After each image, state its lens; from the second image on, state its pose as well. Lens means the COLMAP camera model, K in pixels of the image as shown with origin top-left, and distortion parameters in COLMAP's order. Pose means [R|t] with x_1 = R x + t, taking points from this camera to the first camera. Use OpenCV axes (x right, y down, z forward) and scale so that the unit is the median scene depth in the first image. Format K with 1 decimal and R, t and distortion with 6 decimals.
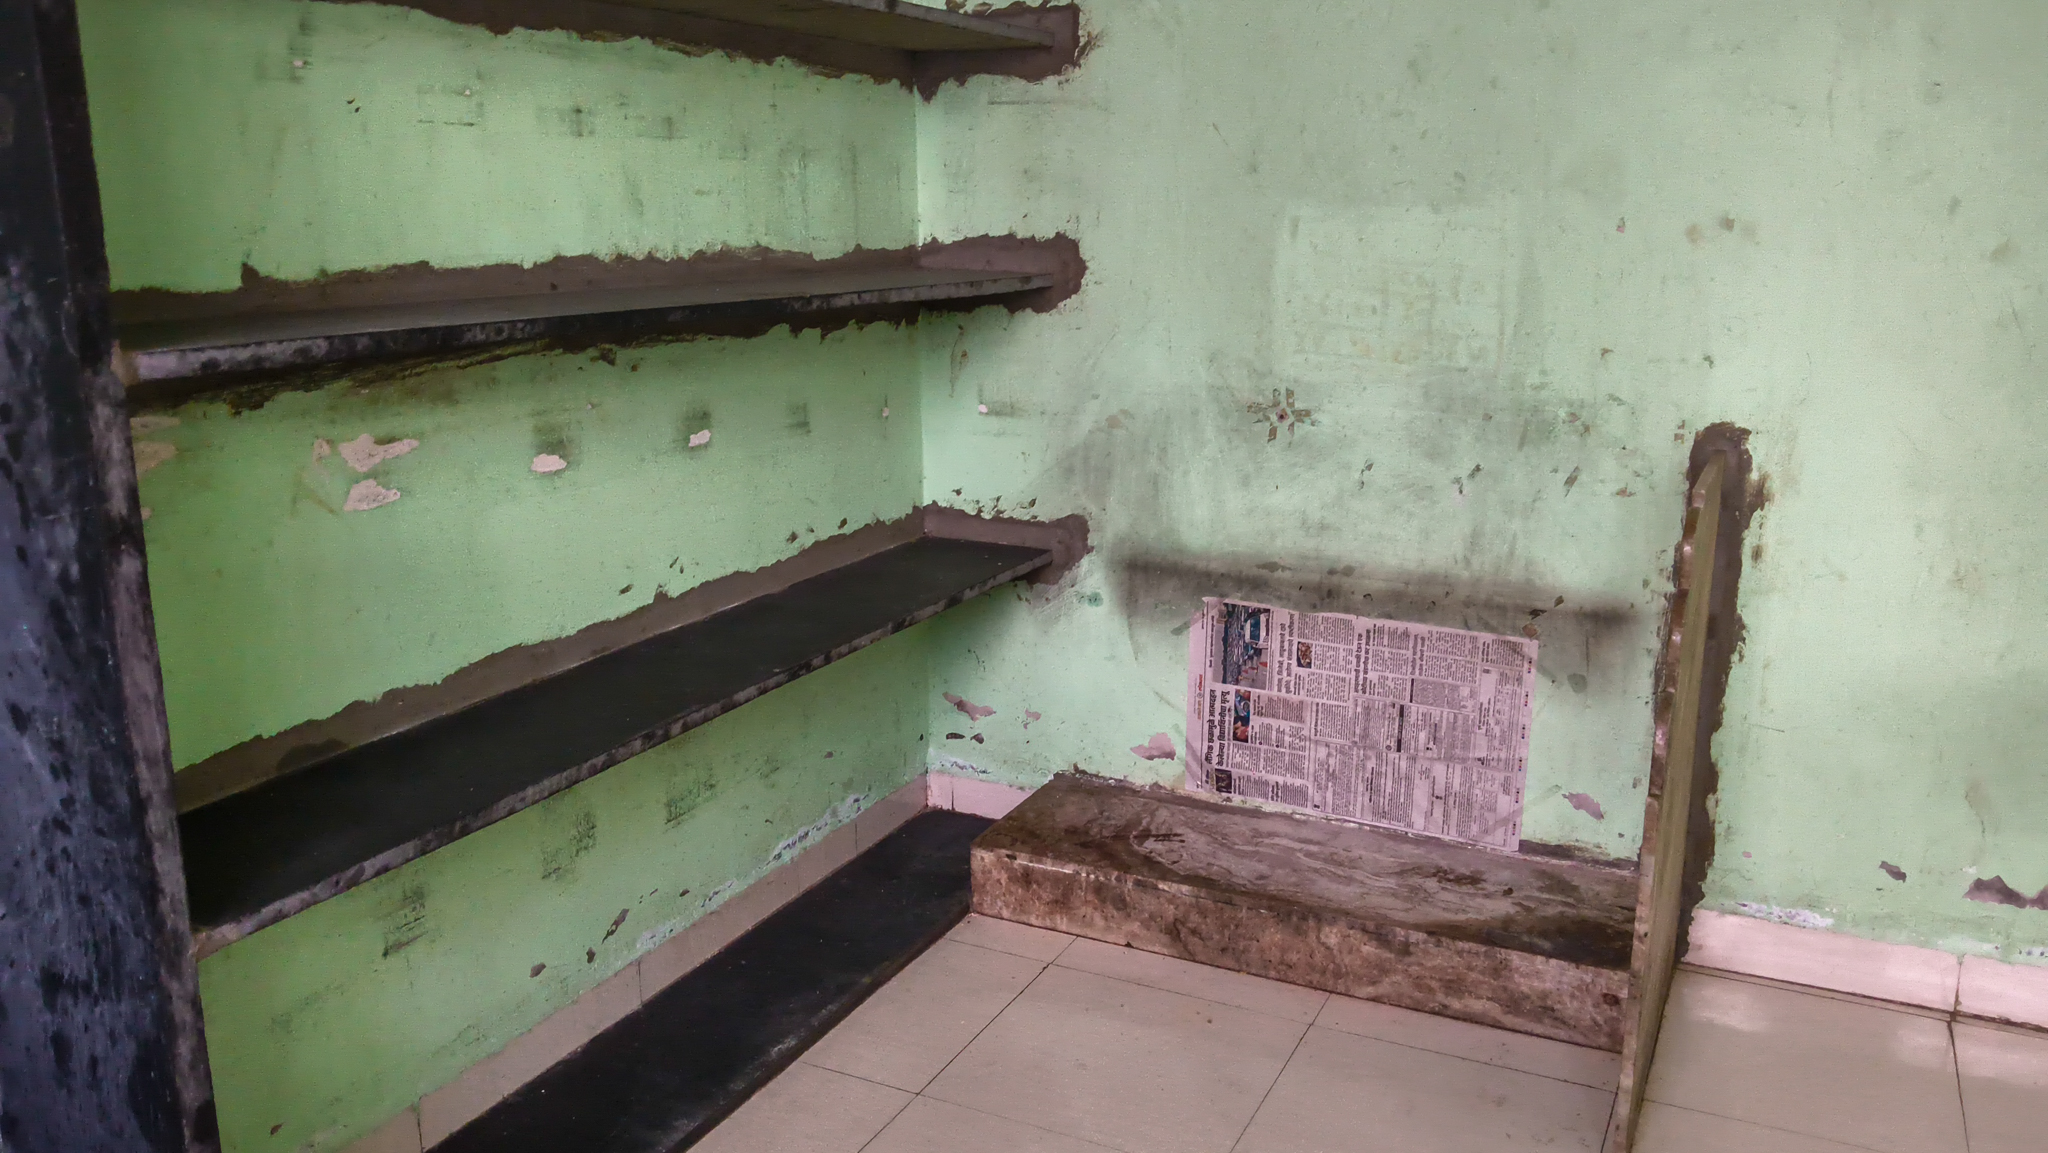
lens RADIAL K [[1595.4, 0, 1024.0], [0, 1595.4, 576.5], [0, 0, 1]] dist [0.108283, -0.222432]
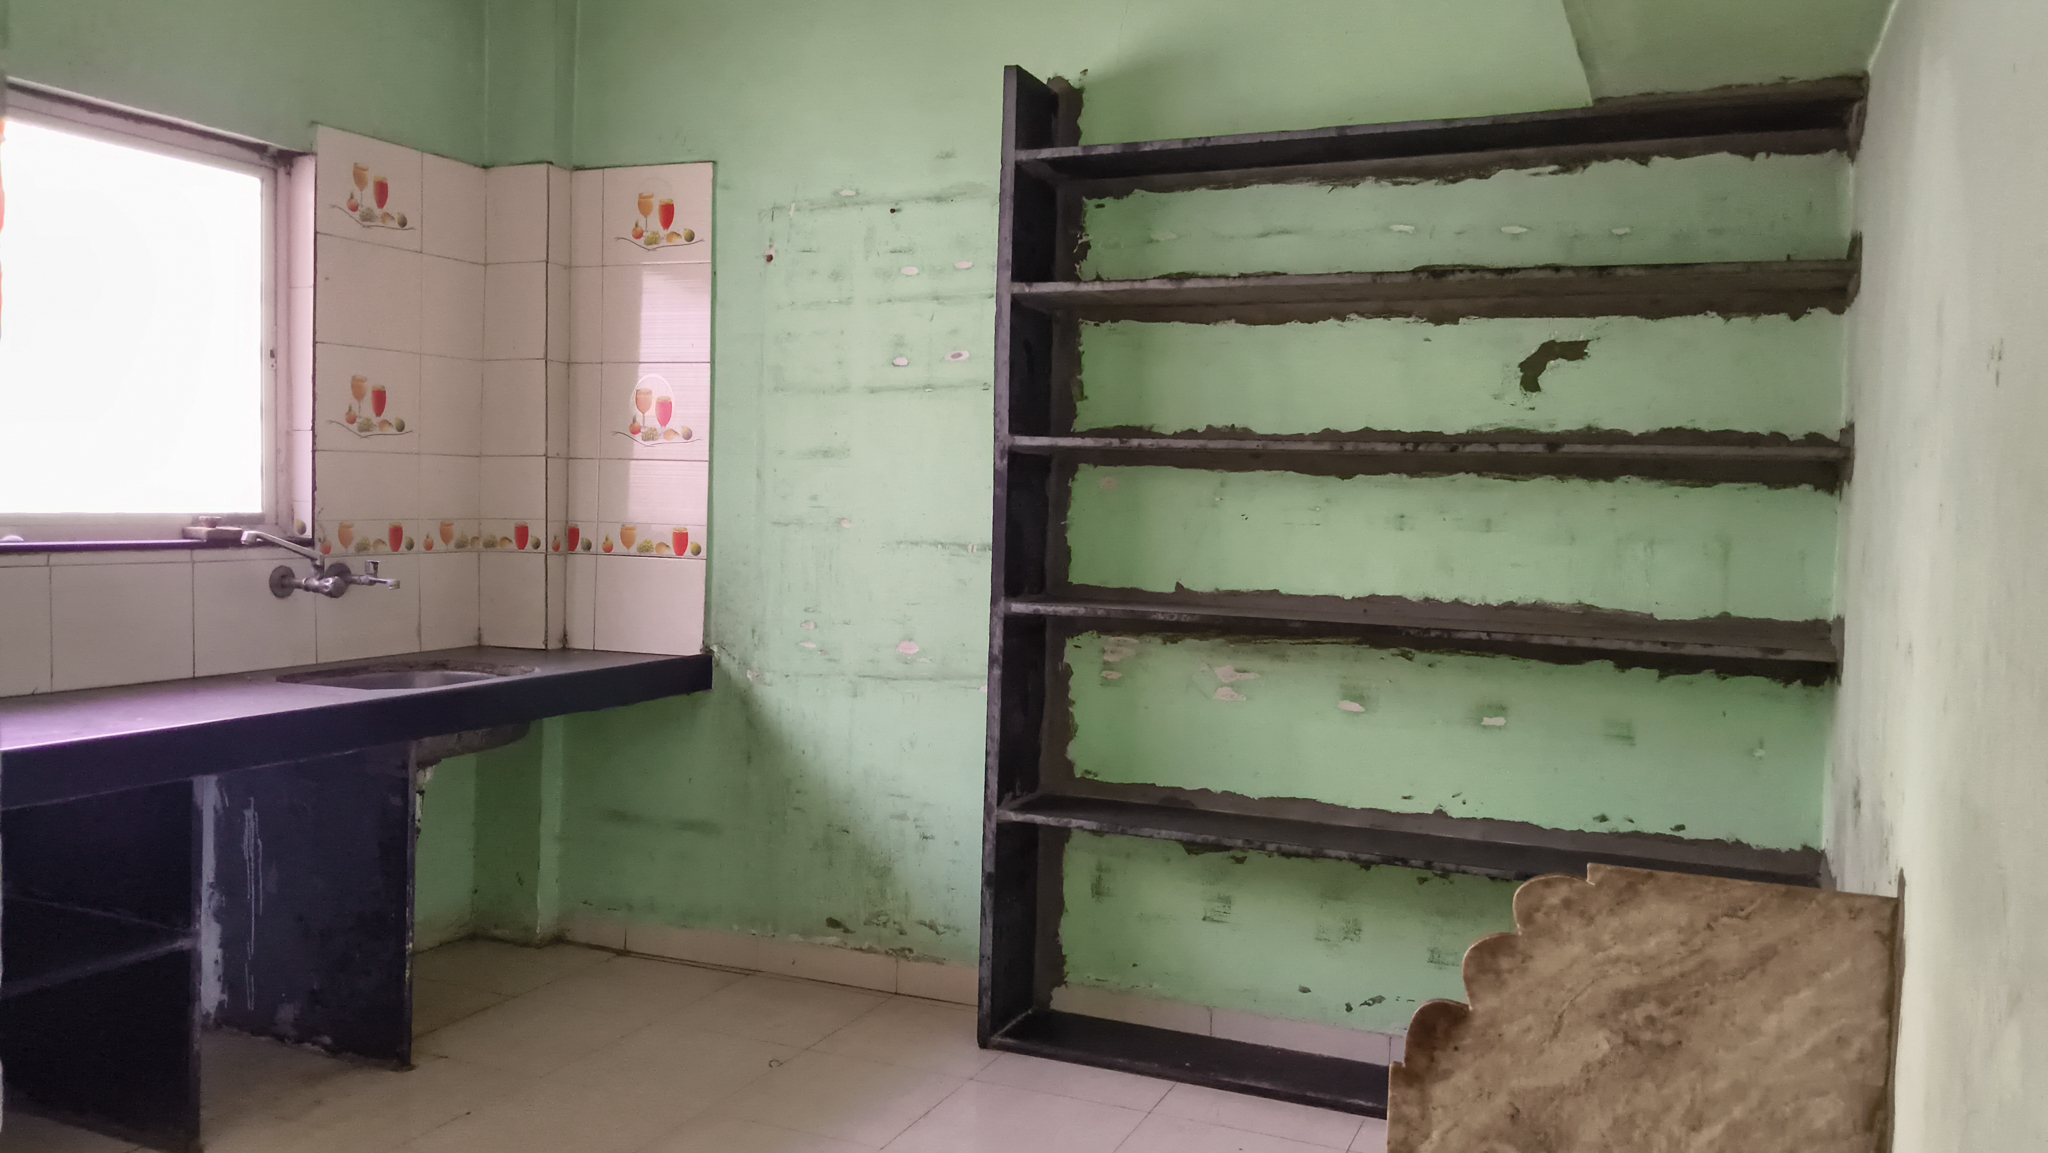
lens RADIAL K [[1593.0, 0, 1018.5], [0, 1593.0, 576.3], [0, 0, 1]] dist [0.121088, -0.268419]
pose [[0.054323, 0.050379, -0.997252, 1.403383], [-0.256461, 0.965927, 0.034827, -0.171312], [0.965027, 0.253864, 0.065392, 0.474683]]
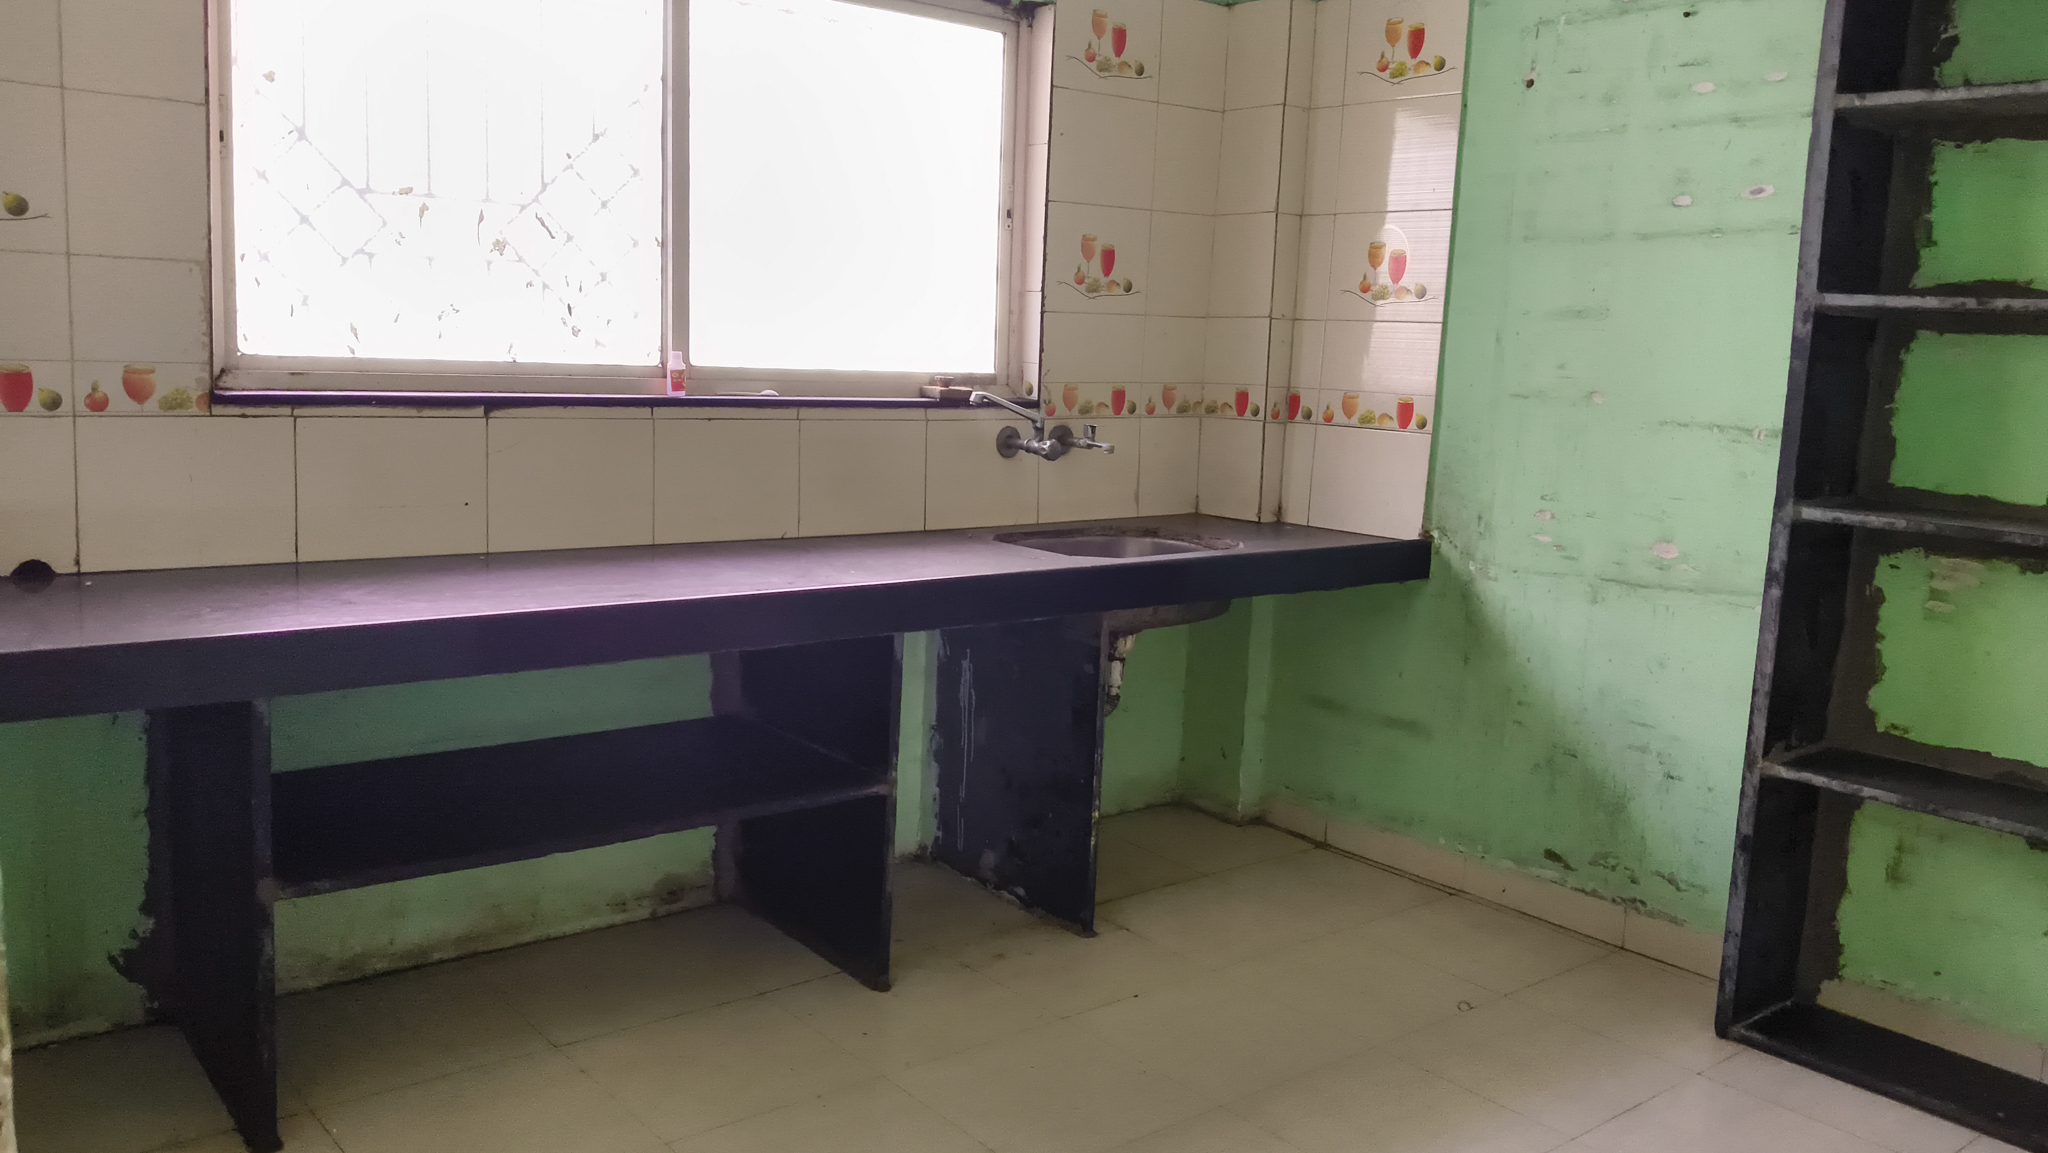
lens RADIAL K [[1593.0, 0, 1024.4], [0, 1593.0, 569.7], [0, 0, 1]] dist [0.124617, -0.258263]
pose [[-0.412280, 0.118713, -0.903290, 1.211419], [-0.250511, 0.938485, 0.237677, -0.192907], [0.875939, 0.324274, -0.357179, 0.515687]]
